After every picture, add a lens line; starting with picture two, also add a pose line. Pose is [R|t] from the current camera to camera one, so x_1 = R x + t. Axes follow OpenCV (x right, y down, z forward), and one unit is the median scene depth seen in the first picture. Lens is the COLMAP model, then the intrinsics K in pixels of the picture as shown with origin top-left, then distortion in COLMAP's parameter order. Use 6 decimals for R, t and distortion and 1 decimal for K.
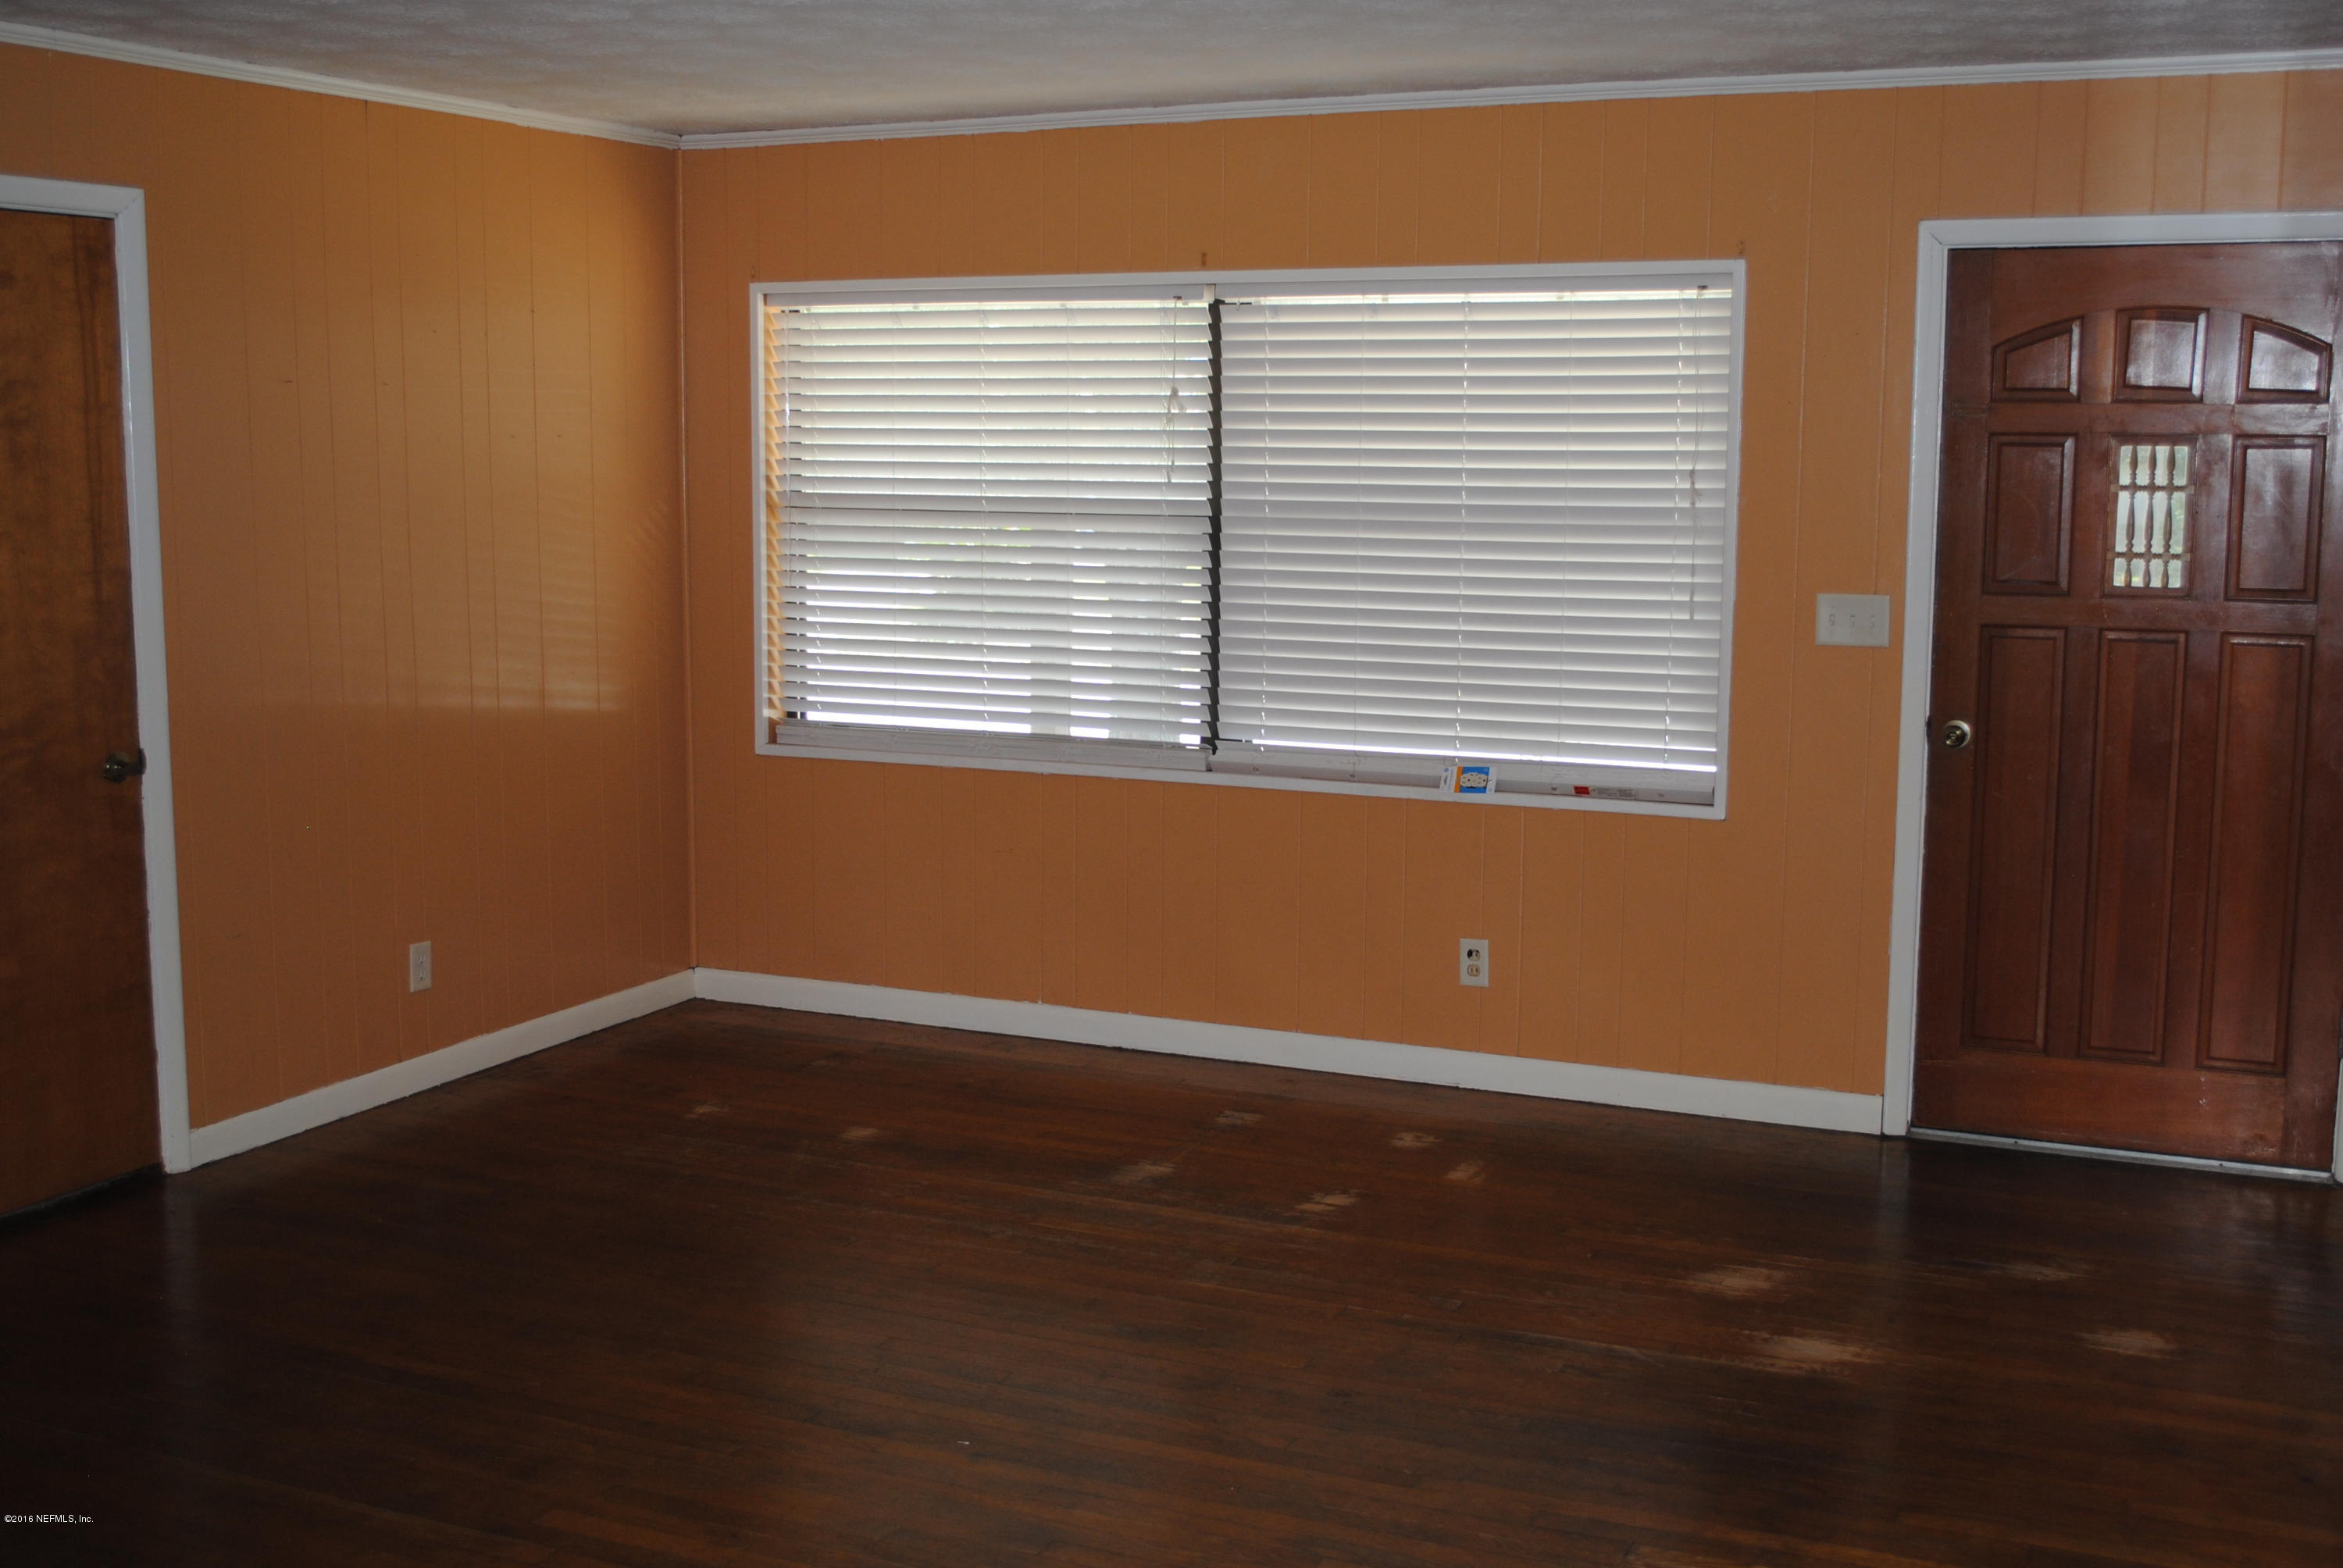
lens RADIAL K [[2652.4, 0, 1171.5], [0, 2652.4, 784.0], [0, 0, 1]] dist [0.001949, 0.020744]
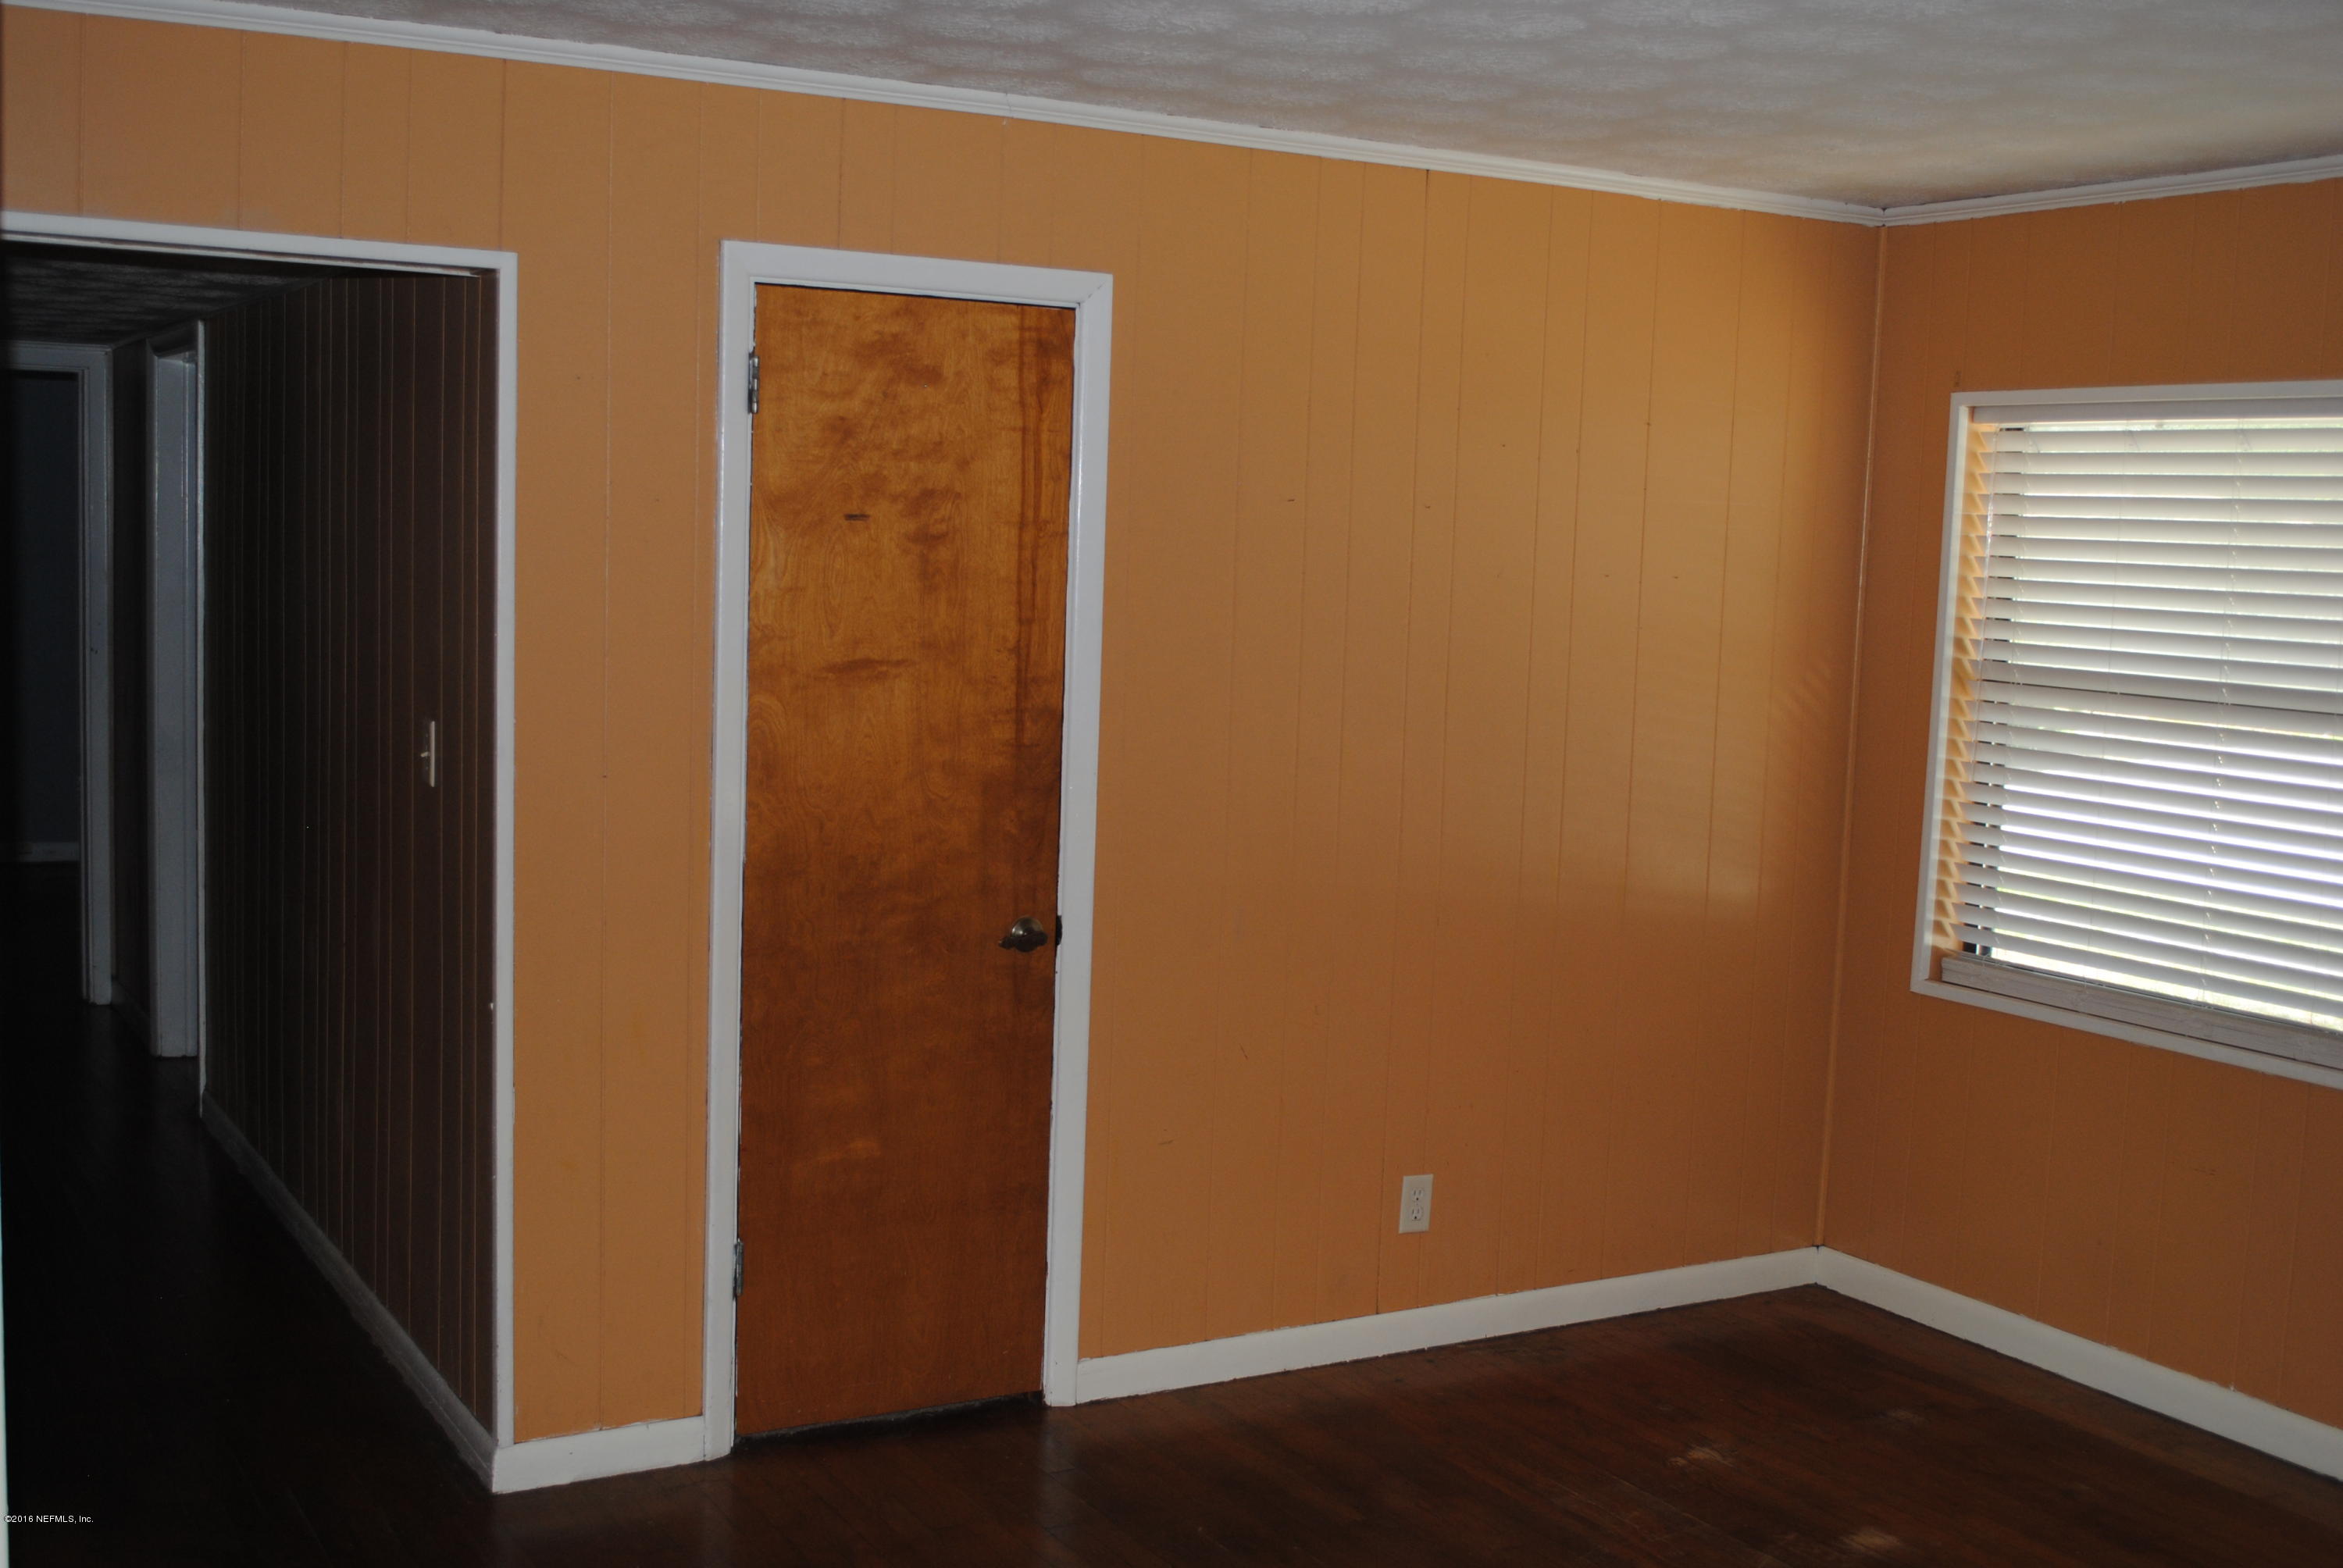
lens RADIAL K [[2619.2, 0, 1174.1], [0, 2619.2, 809.2], [0, 0, 1]] dist [-0.017167, -0.056797]
pose [[0.823455, 0.088512, -0.560435, 0.105158], [-0.110979, 0.993804, -0.006107, -0.041332], [0.556422, 0.067226, 0.828176, 0.273448]]
